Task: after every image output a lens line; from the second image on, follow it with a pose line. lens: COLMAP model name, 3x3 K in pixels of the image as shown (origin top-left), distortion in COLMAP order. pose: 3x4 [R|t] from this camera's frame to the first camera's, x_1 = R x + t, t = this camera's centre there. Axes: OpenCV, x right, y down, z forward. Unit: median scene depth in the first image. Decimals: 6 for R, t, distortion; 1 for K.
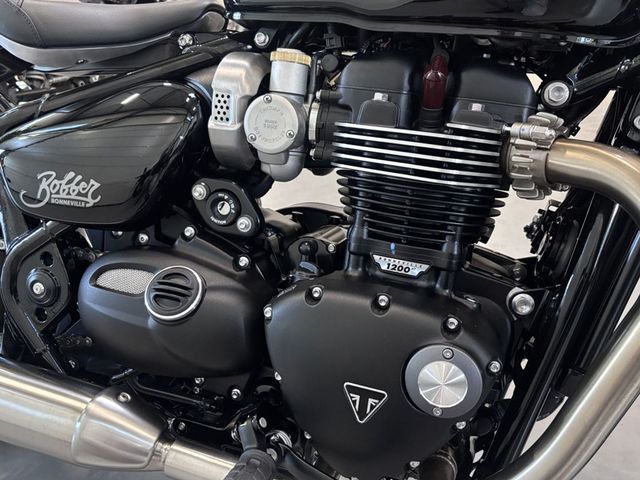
lens RADIAL K [[543.4, 0, 319.9], [0, 543.4, 244.1], [0, 0, 1]] dist [-0.009344, -0.002769]
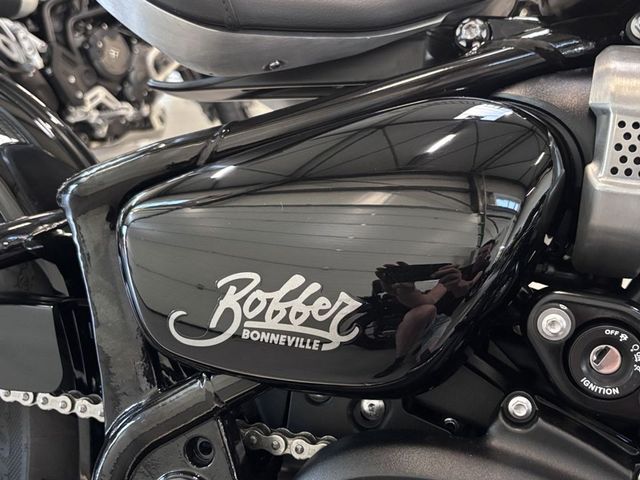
lens RADIAL K [[729.5, 0, 323.2], [0, 729.5, 243.7], [0, 0, 1]] dist [0.058633, 0.000000]
pose [[0.999564, 0.023314, -0.018118, -0.415686], [-0.025902, 0.986929, -0.159061, -0.058284], [0.014173, 0.159461, 0.987102, 0.358458]]
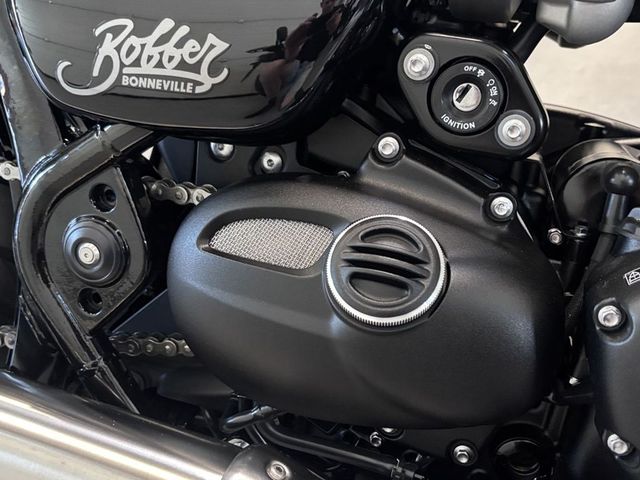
lens RADIAL K [[680.4, 0, 306.0], [0, 680.4, 248.4], [0, 0, 1]] dist [-0.004410, 0.000000]
pose [[0.999302, 0.010907, -0.035730, -0.303087], [-0.007531, 0.995608, 0.093316, 0.013923], [0.036591, -0.092982, 0.994995, 0.370018]]
